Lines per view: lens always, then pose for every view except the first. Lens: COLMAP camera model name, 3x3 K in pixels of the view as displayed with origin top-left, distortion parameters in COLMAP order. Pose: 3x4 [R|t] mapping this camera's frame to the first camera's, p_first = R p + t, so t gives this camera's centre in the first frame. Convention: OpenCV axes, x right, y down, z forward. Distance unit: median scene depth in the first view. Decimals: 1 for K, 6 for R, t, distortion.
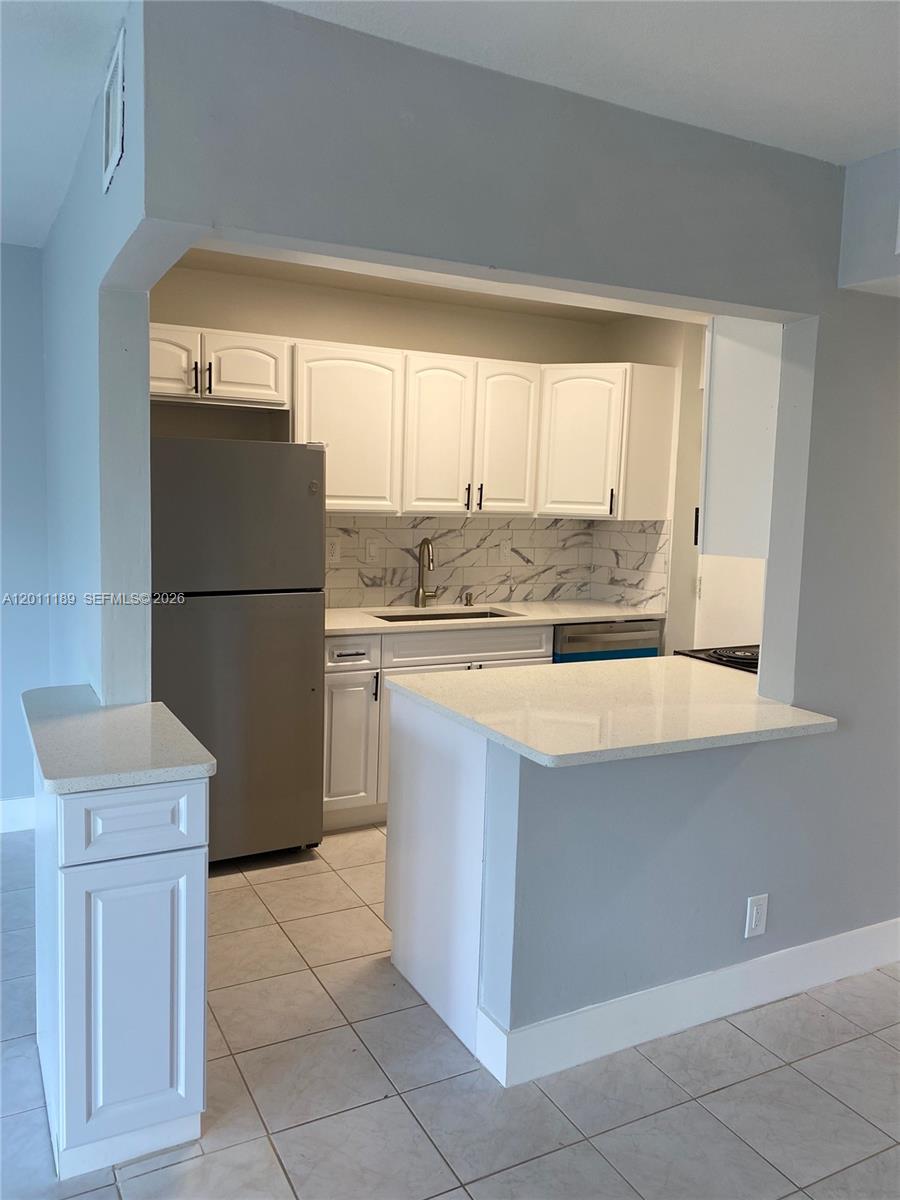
lens RADIAL K [[918.8, 0, 447.5], [0, 918.8, 597.6], [0, 0, 1]] dist [0.012923, -0.015066]
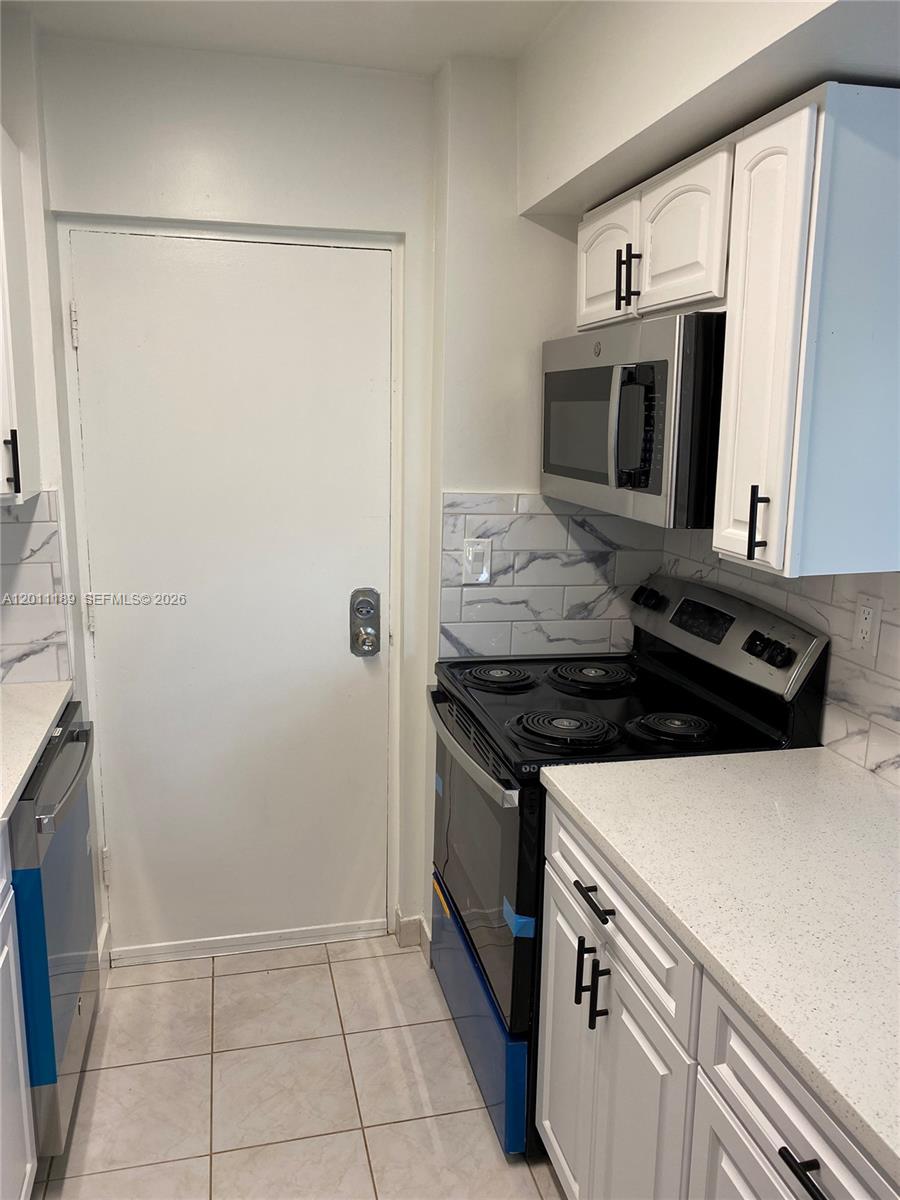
lens RADIAL K [[918.8, 0, 449.1], [0, 918.8, 603.0], [0, 0, 1]] dist [0.012923, -0.015066]
pose [[0.247038, -0.189009, 0.950394, -0.167768], [0.092314, 0.980922, 0.171085, -0.089047], [-0.964599, 0.045470, 0.259773, 0.677697]]
